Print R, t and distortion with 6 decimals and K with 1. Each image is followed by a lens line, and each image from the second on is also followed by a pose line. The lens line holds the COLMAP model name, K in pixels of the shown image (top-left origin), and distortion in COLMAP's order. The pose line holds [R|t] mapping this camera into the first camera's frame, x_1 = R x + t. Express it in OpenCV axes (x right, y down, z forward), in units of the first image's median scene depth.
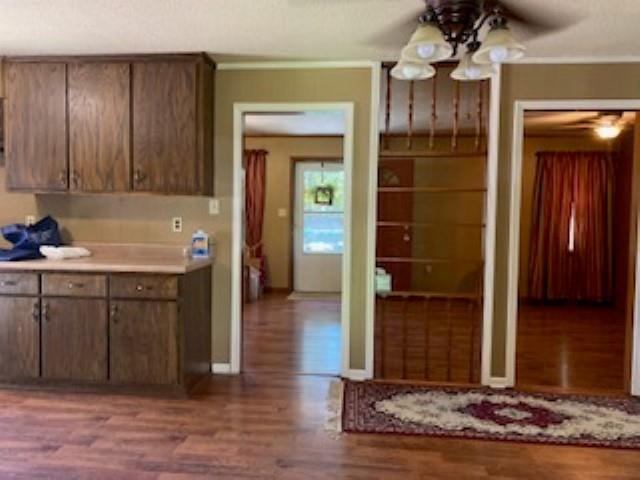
lens RADIAL K [[504.2, 0, 320.0], [0, 504.2, 240.0], [0, 0, 1]] dist [0.025950, -0.004647]
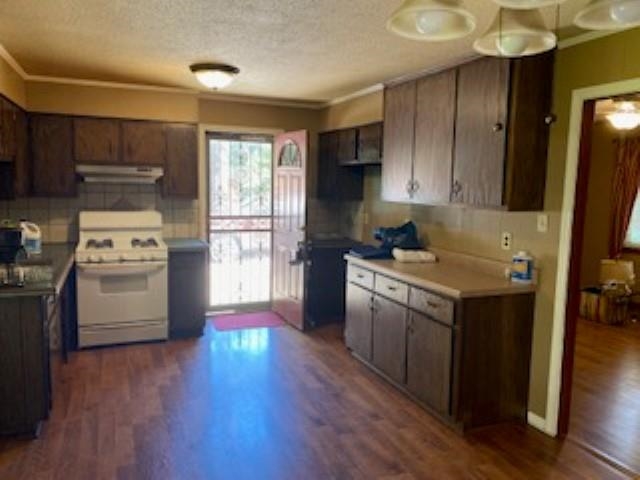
lens RADIAL K [[504.2, 0, 320.0], [0, 504.2, 240.0], [0, 0, 1]] dist [0.025950, -0.004647]
pose [[0.487701, 0.101038, -0.867144, 0.344783], [-0.072321, 0.994542, 0.075208, -0.079364], [0.870010, 0.026034, 0.492346, 0.308845]]
